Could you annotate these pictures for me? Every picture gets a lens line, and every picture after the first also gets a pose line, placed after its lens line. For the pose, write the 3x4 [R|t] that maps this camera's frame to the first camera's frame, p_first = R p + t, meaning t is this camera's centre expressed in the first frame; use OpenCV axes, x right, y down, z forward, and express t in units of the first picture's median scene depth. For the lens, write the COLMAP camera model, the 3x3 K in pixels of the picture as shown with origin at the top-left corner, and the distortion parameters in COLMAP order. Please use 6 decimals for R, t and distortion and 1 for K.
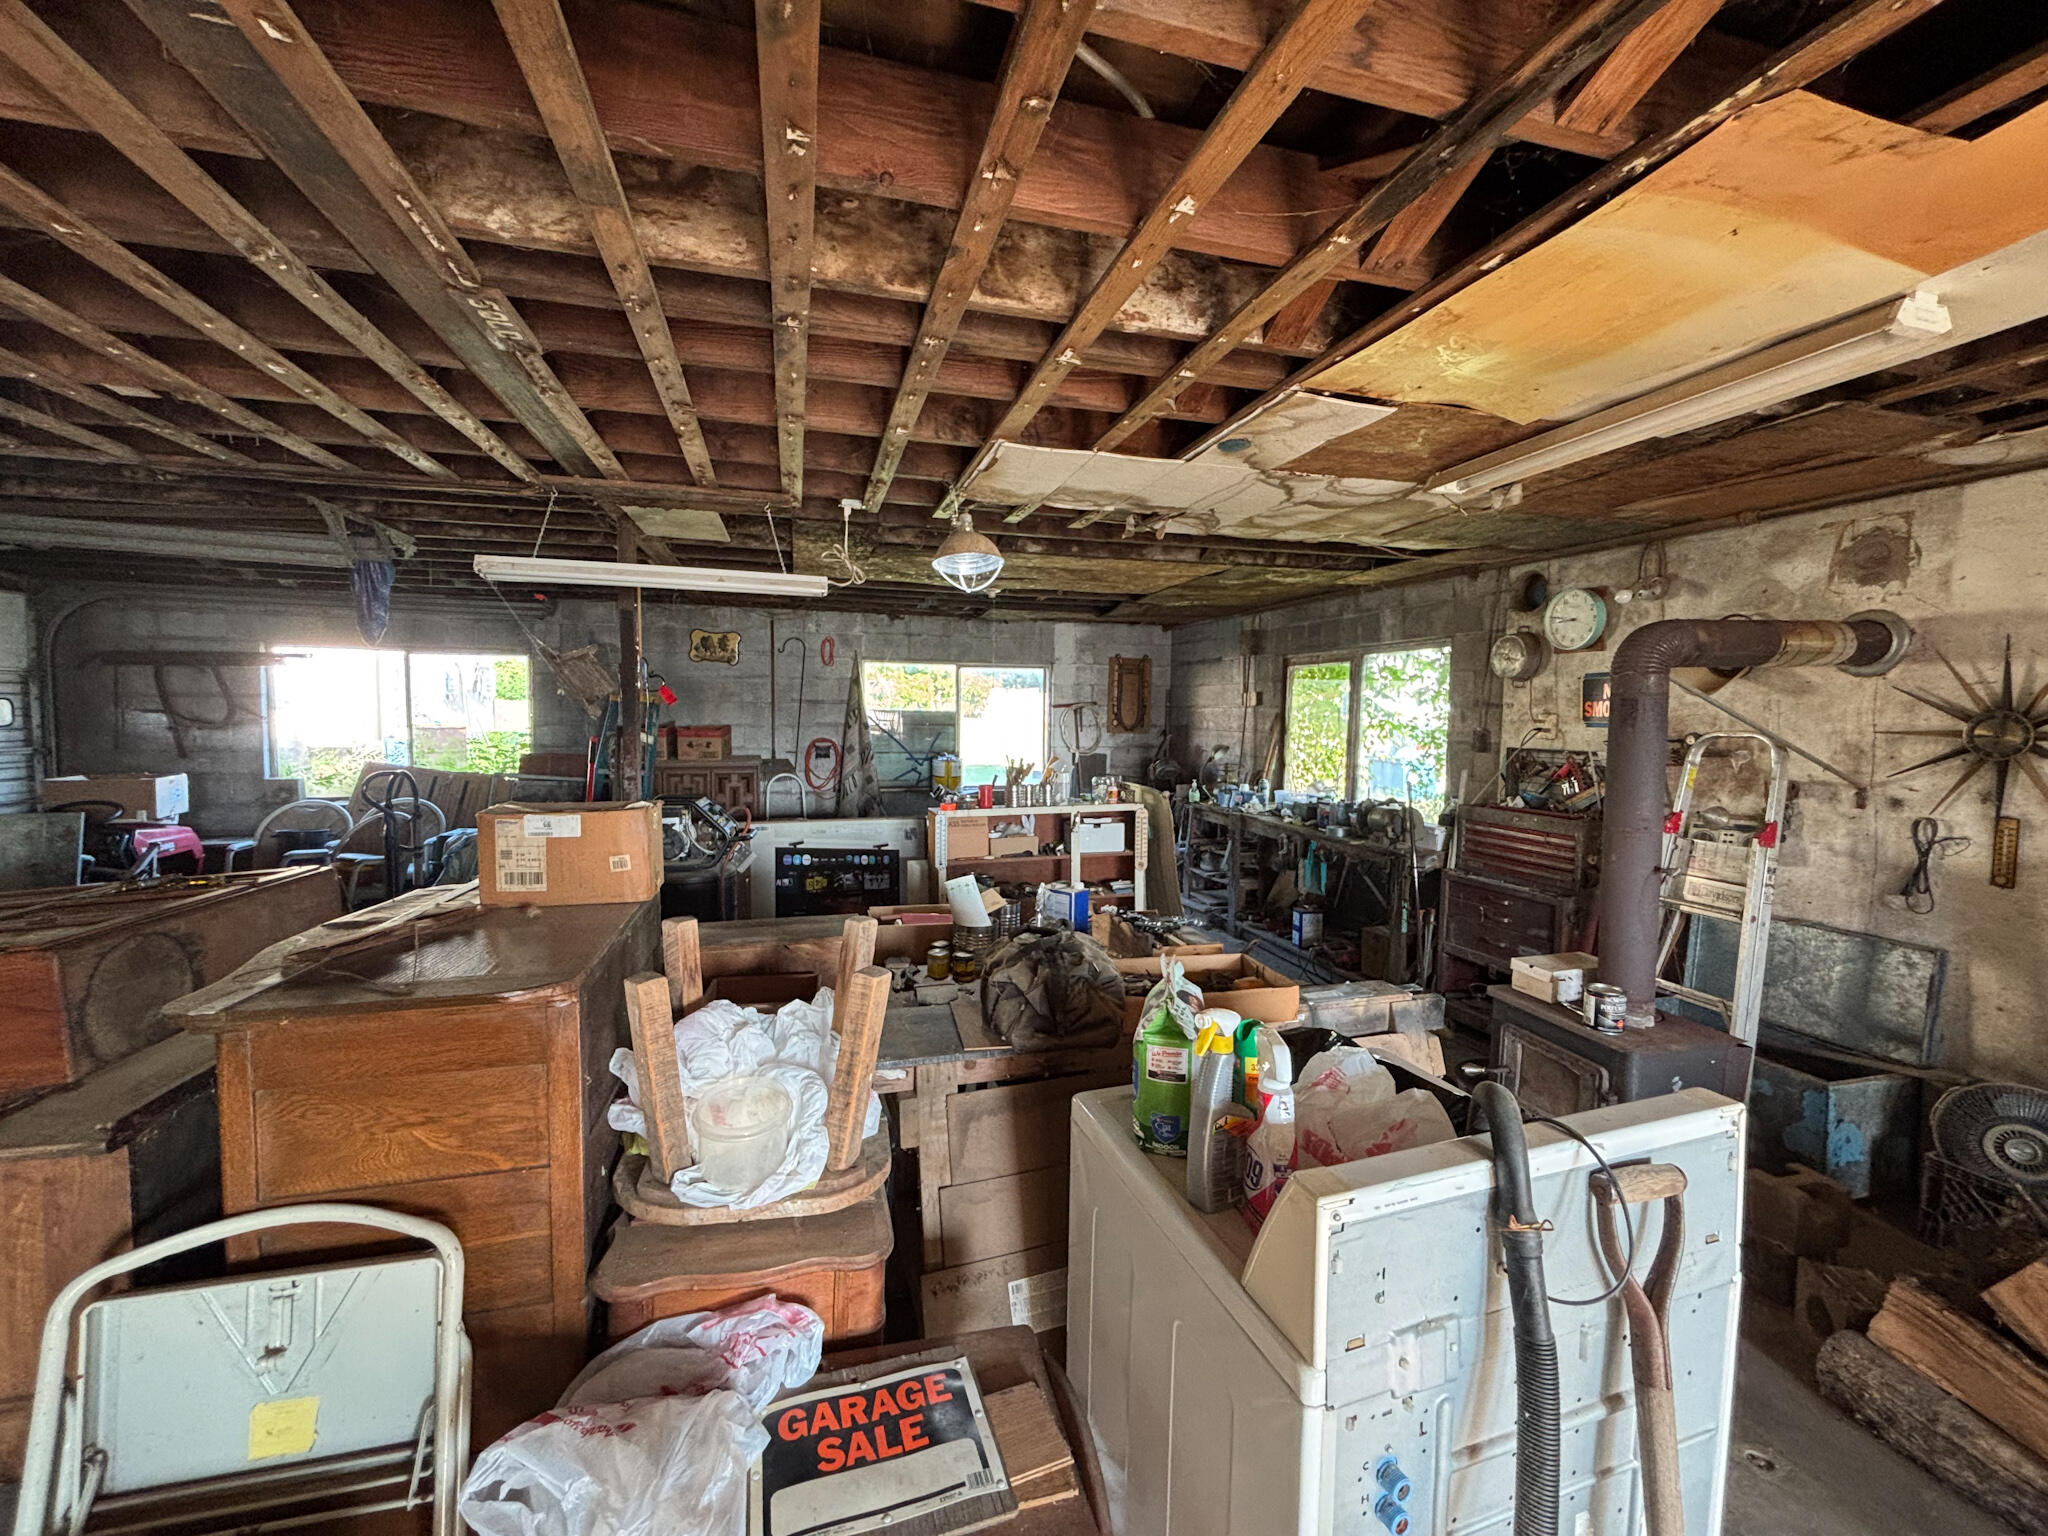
lens RADIAL K [[827.8, 0, 1013.2], [0, 827.8, 765.1], [0, 0, 1]] dist [-0.002580, 0.000306]
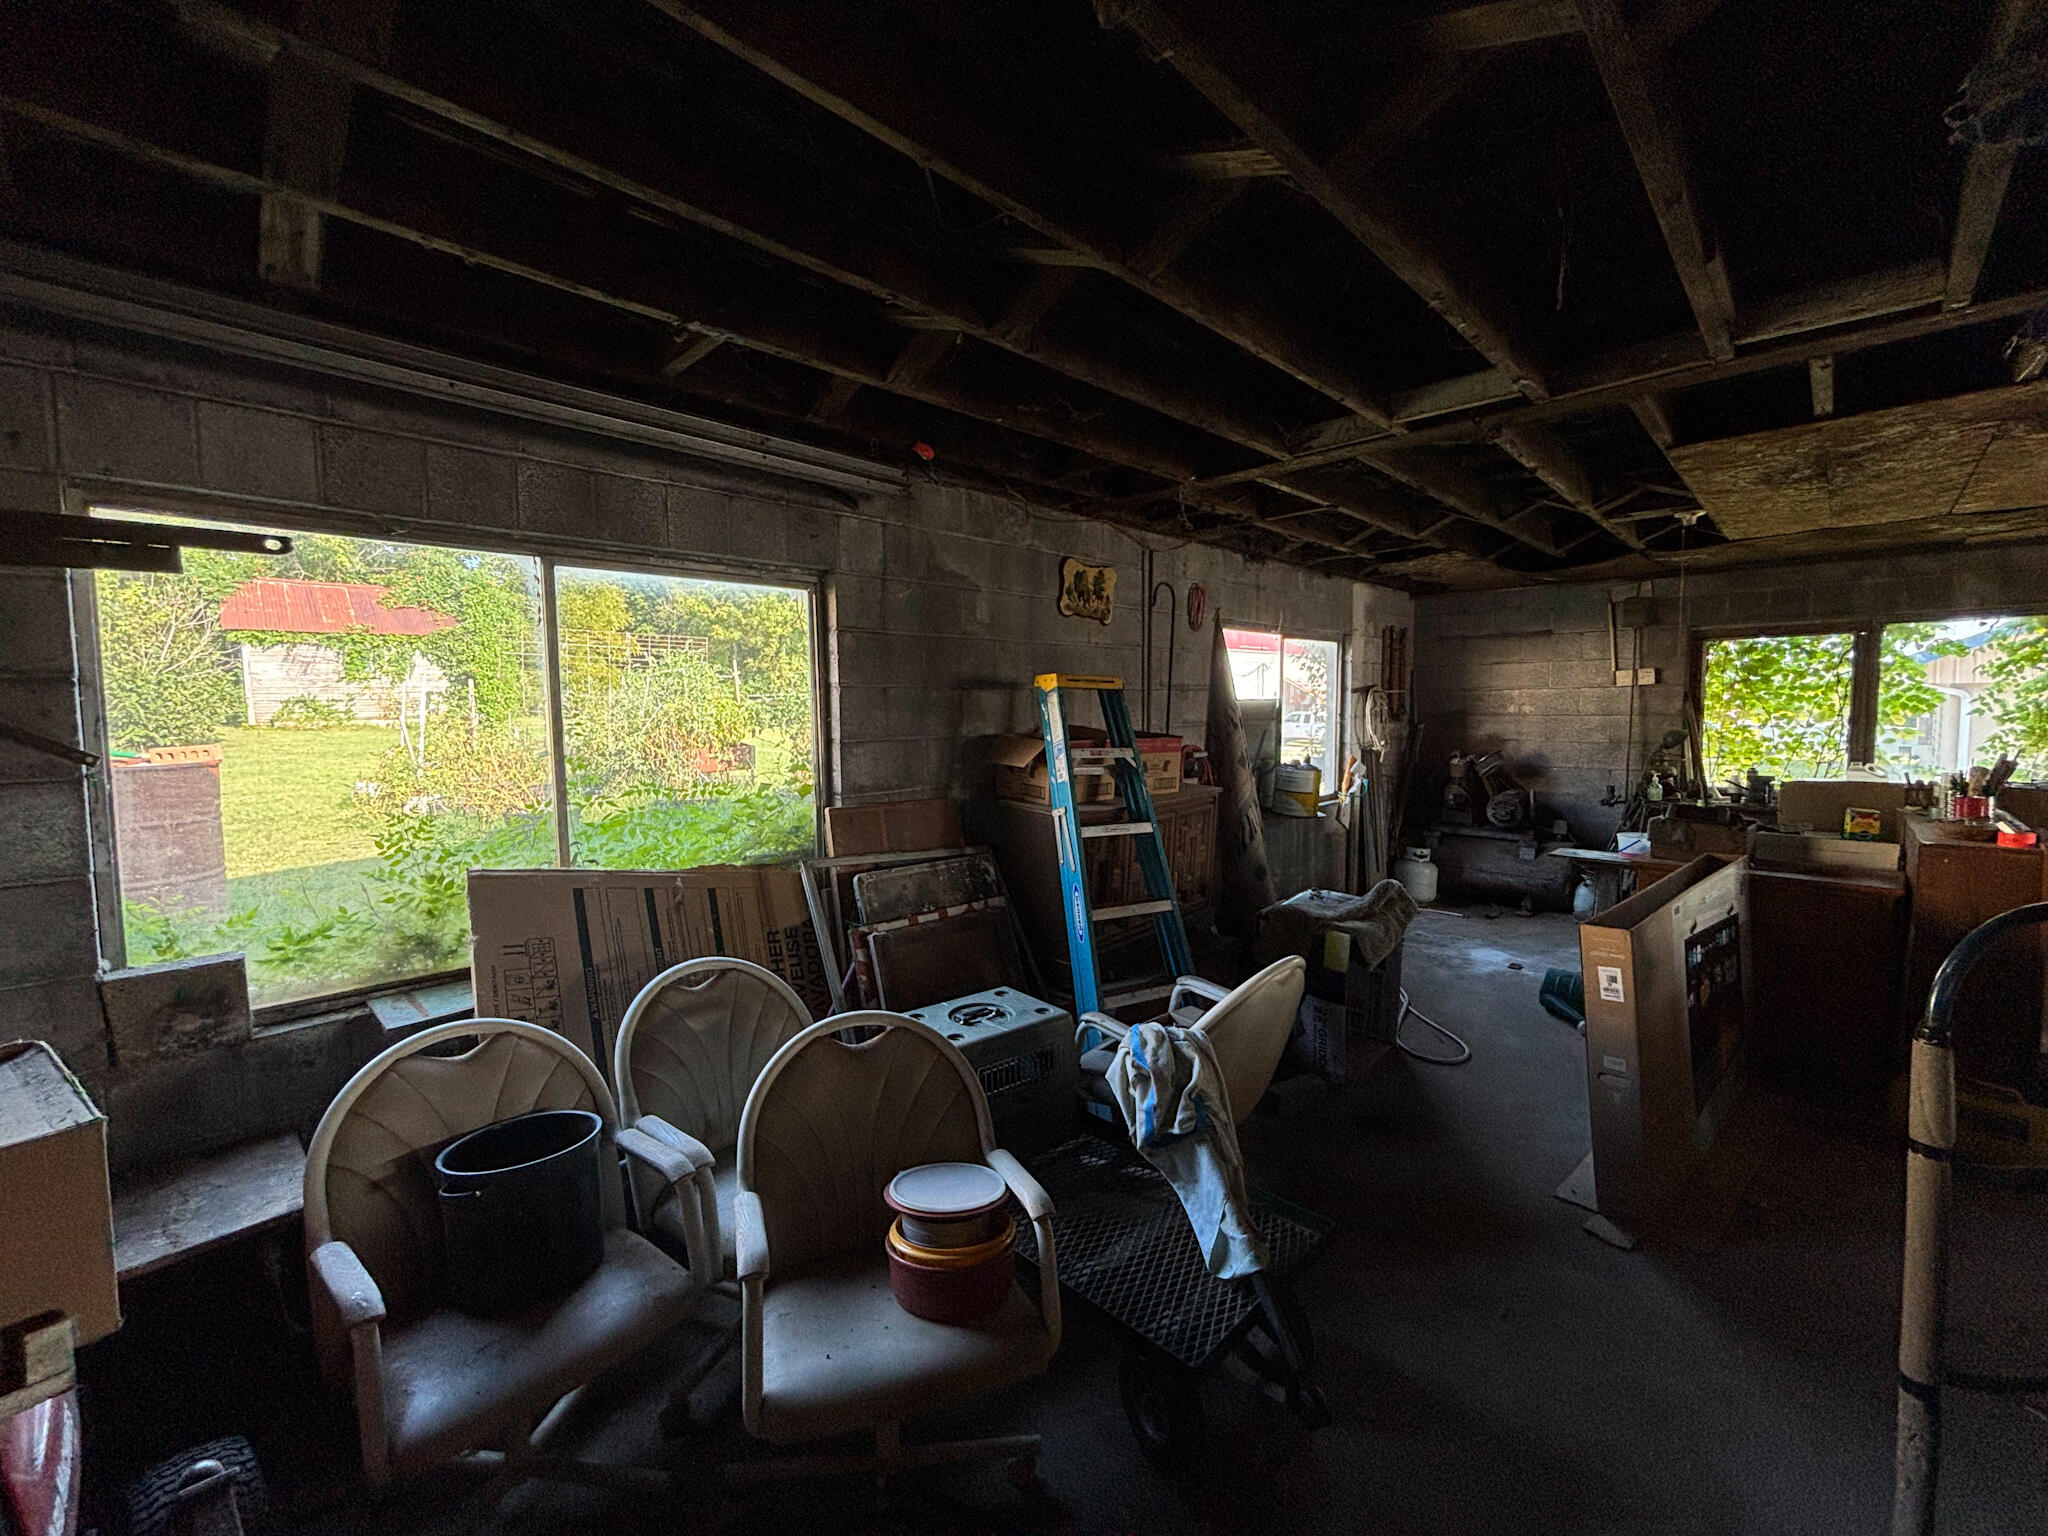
lens RADIAL K [[827.8, 0, 1013.2], [0, 827.8, 765.1], [0, 0, 1]] dist [-0.002580, 0.000306]
pose [[0.864621, -0.059057, 0.498942, -0.695787], [0.057465, 0.998175, 0.018567, -0.039035], [-0.499127, 0.012618, 0.866437, 0.545802]]
